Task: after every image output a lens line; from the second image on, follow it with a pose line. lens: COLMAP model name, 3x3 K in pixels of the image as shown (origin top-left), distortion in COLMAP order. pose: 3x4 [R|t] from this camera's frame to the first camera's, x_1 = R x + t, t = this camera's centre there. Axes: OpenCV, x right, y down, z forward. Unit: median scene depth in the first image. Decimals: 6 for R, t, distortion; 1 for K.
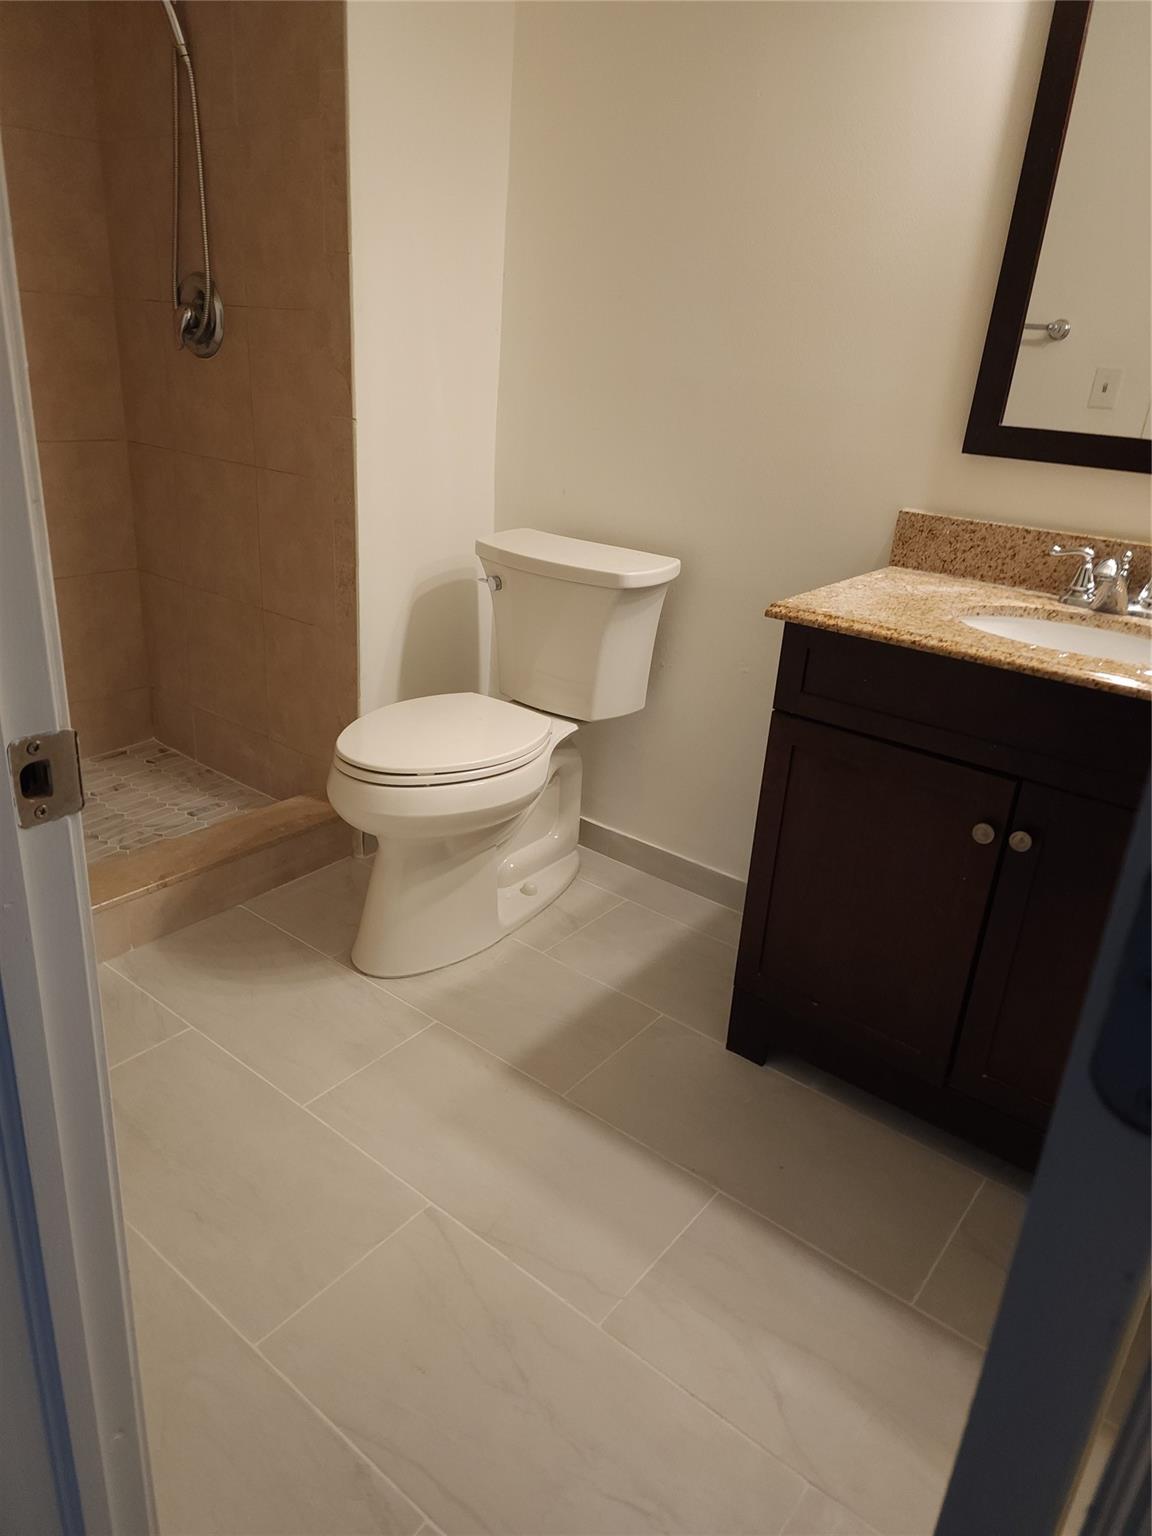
lens RADIAL K [[1040.1, 0, 585.6], [0, 1040.1, 741.1], [0, 0, 1]] dist [0.123453, -0.132339]
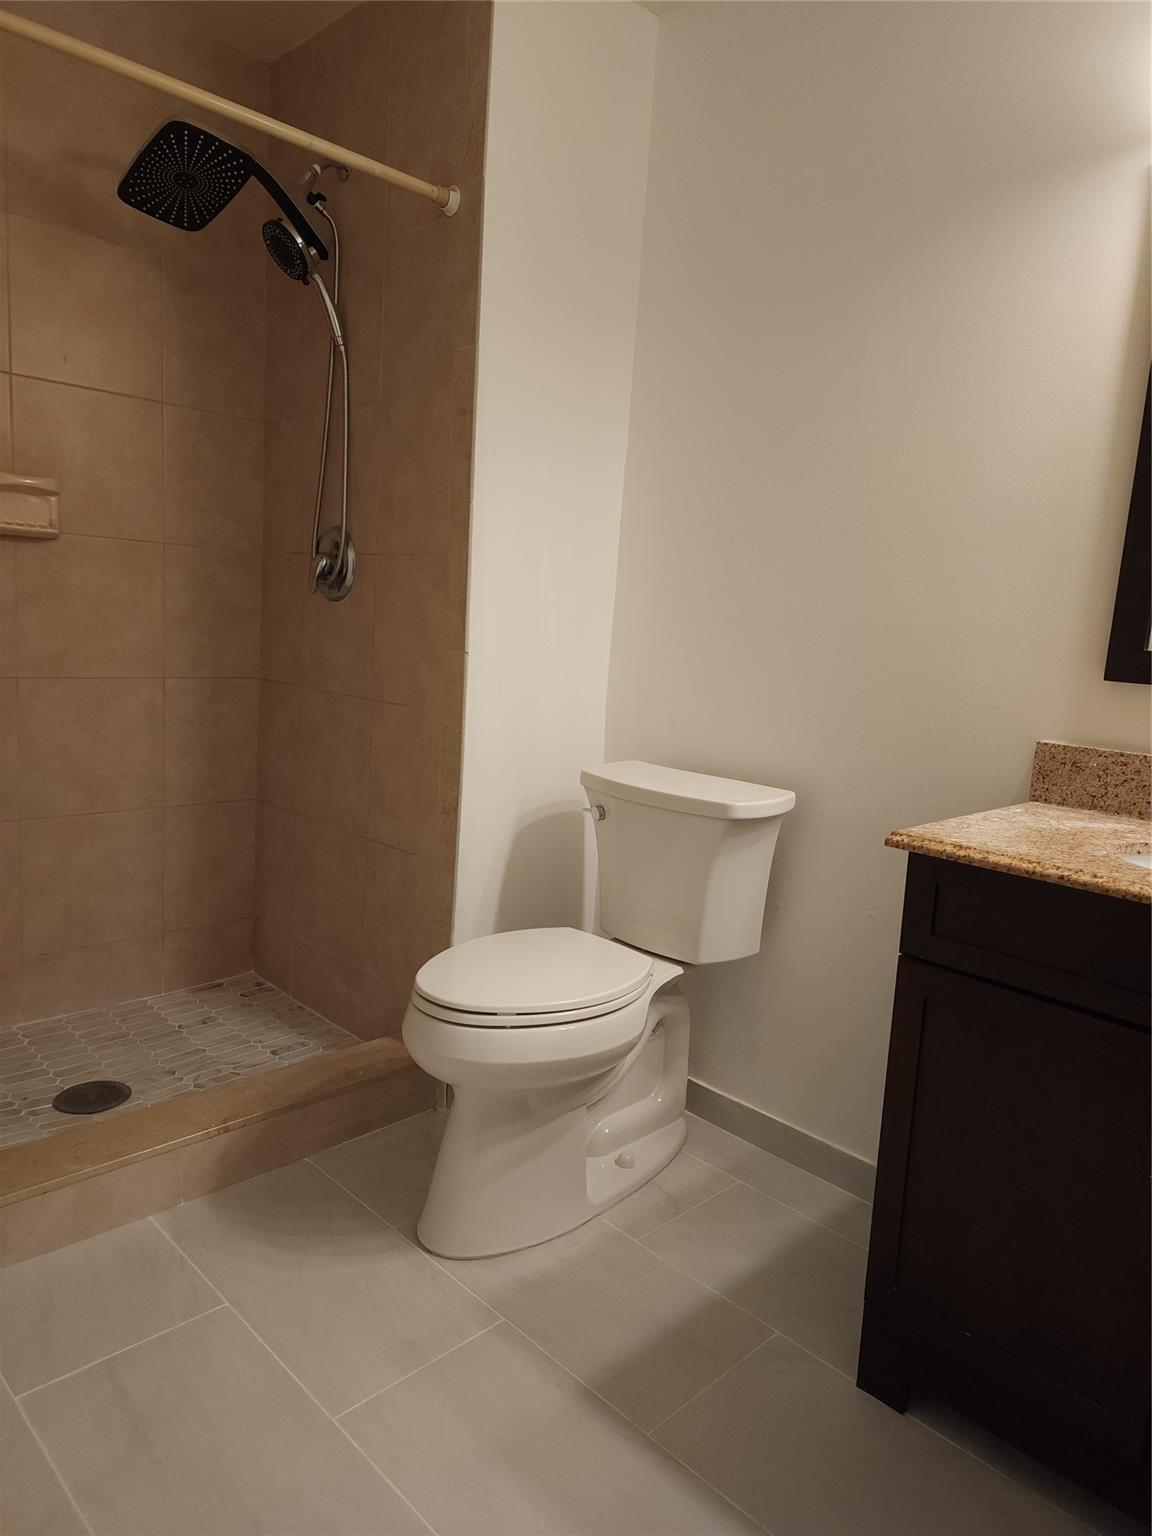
lens RADIAL K [[1015.0, 0, 600.3], [0, 1015.0, 758.1], [0, 0, 1]] dist [0.078266, -0.063632]
pose [[0.991467, 0.009837, -0.129989, 0.036790], [-0.040593, 0.970870, -0.236145, 0.020089], [0.123880, 0.239407, 0.962984, 0.095461]]
